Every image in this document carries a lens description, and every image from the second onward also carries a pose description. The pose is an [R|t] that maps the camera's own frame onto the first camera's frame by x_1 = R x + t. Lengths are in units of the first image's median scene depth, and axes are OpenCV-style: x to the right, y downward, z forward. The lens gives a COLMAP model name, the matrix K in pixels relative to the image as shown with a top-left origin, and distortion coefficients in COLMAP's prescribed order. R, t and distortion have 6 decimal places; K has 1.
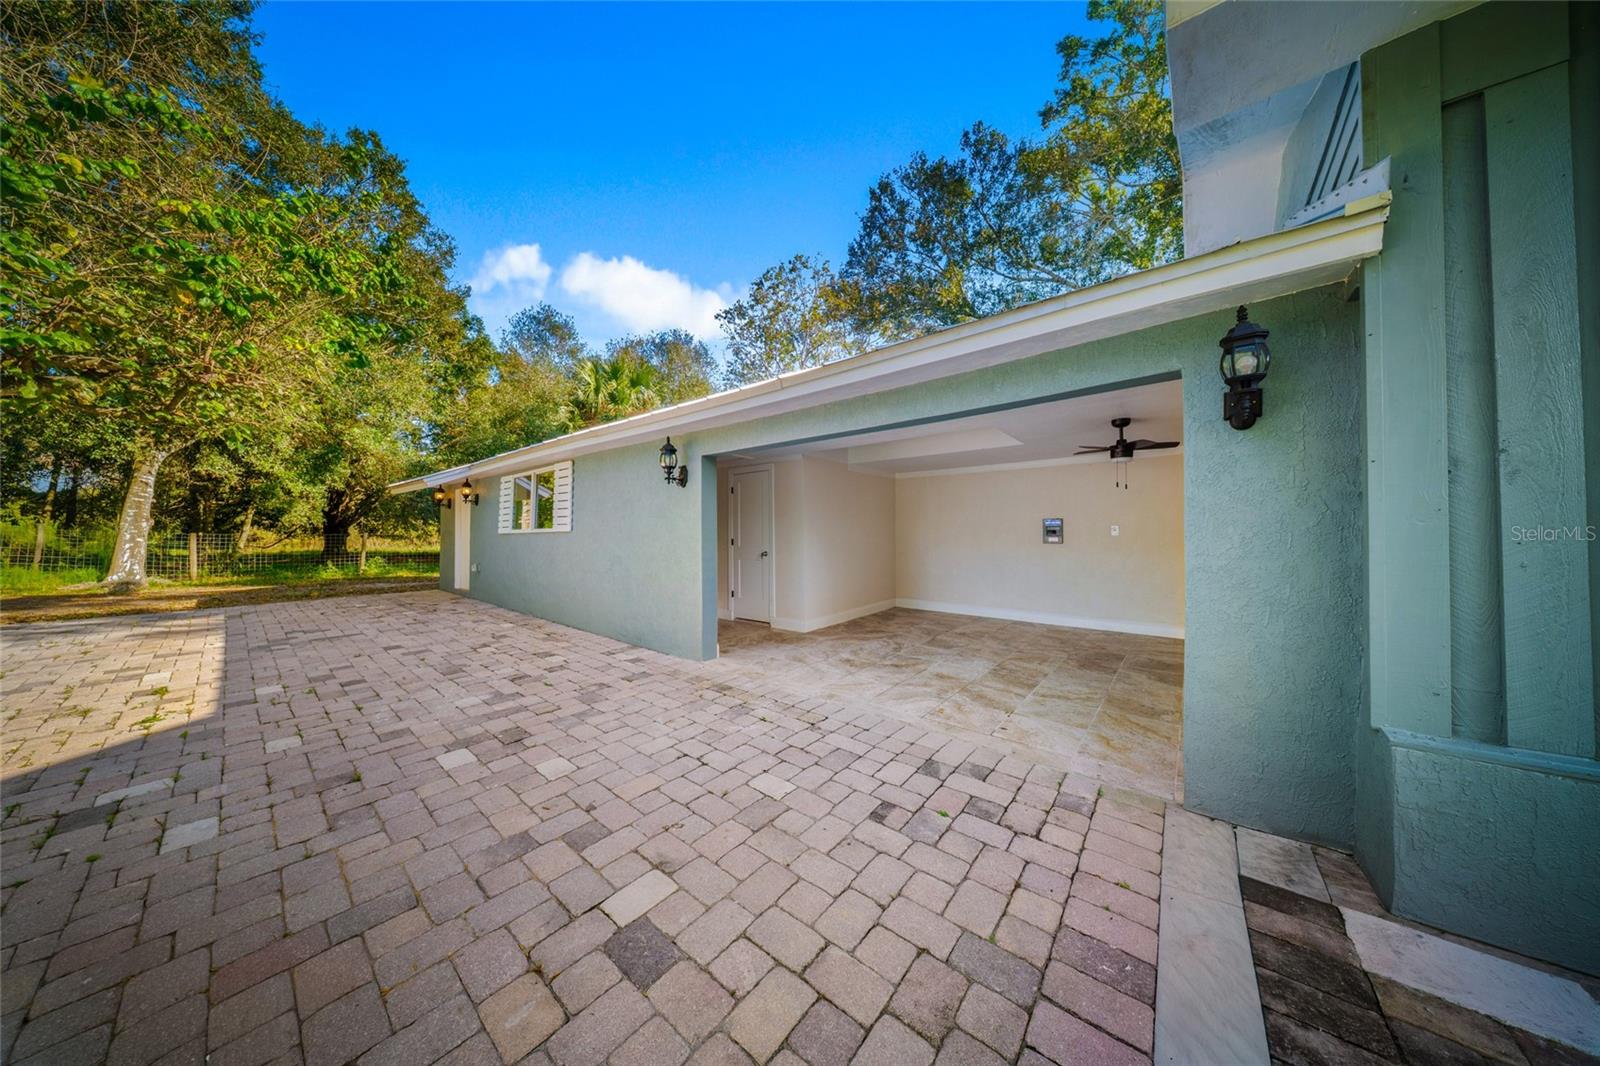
lens RADIAL K [[481.0, 0, 795.4], [0, 481.0, 532.7], [0, 0, 1]] dist [0.013597, -0.003919]
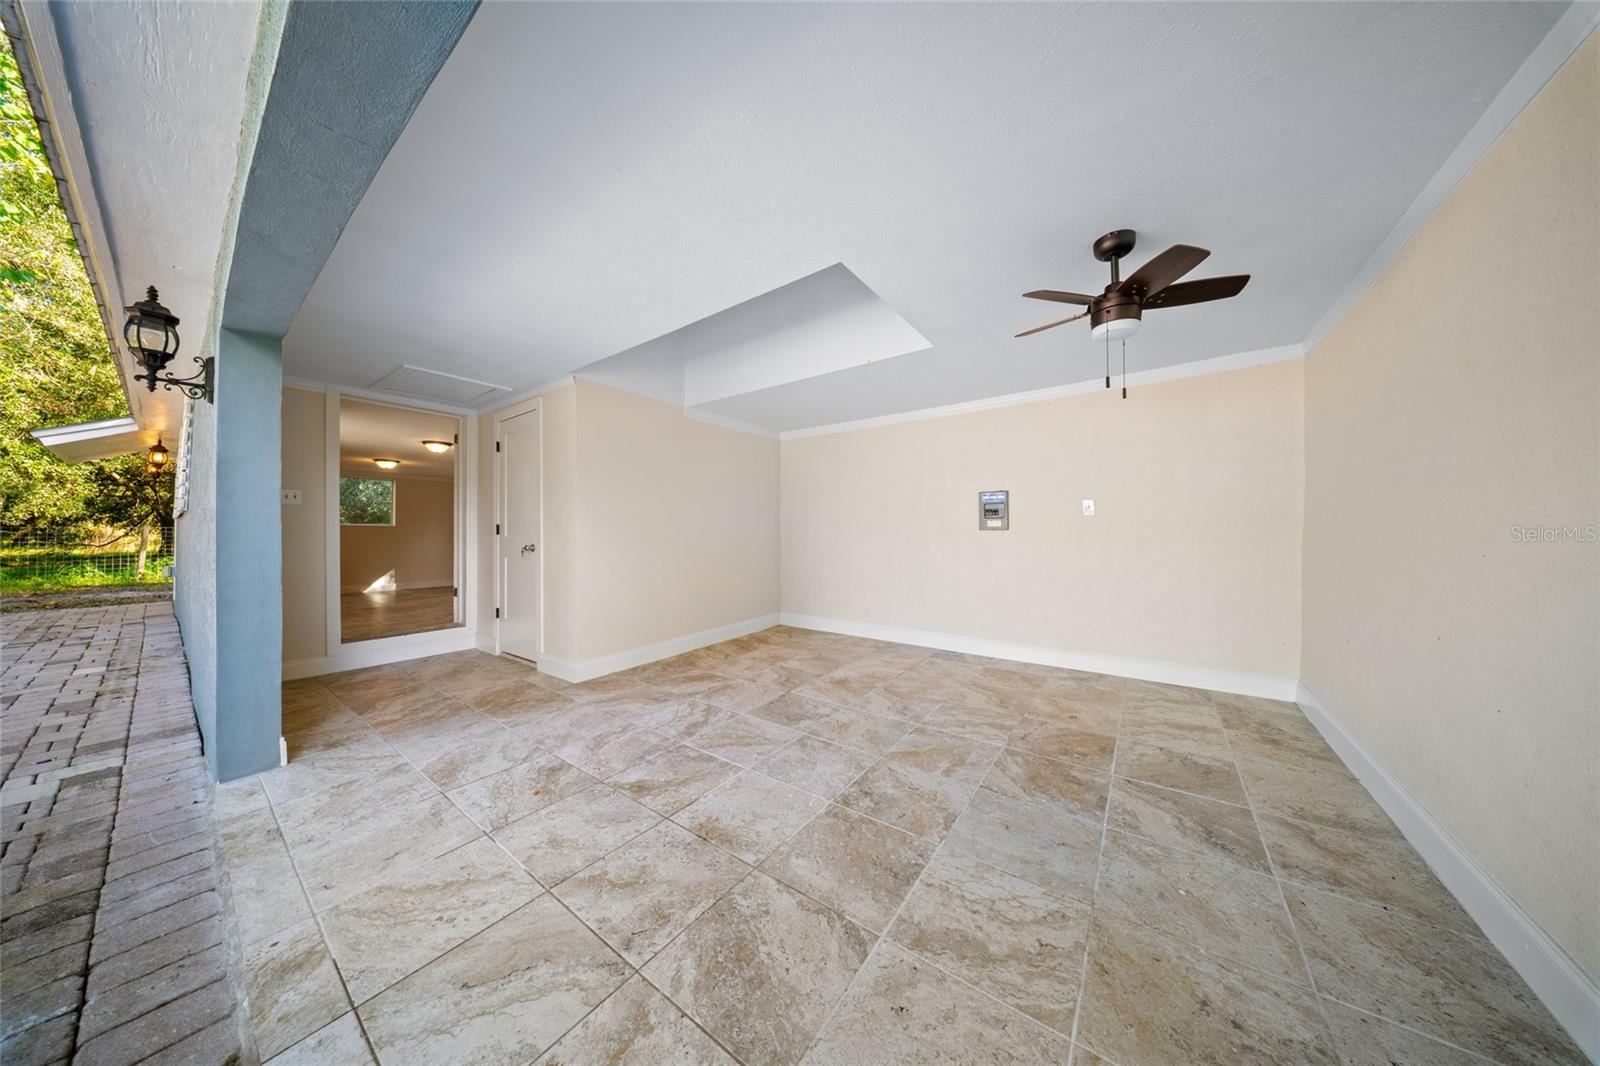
lens RADIAL K [[481.0, 0, 795.4], [0, 481.0, 532.7], [0, 0, 1]] dist [0.013597, -0.003919]
pose [[0.998193, -0.002373, 0.060048, 0.314560], [0.002270, 0.999996, 0.001783, 0.032526], [-0.060052, -0.001644, 0.998194, 0.511606]]
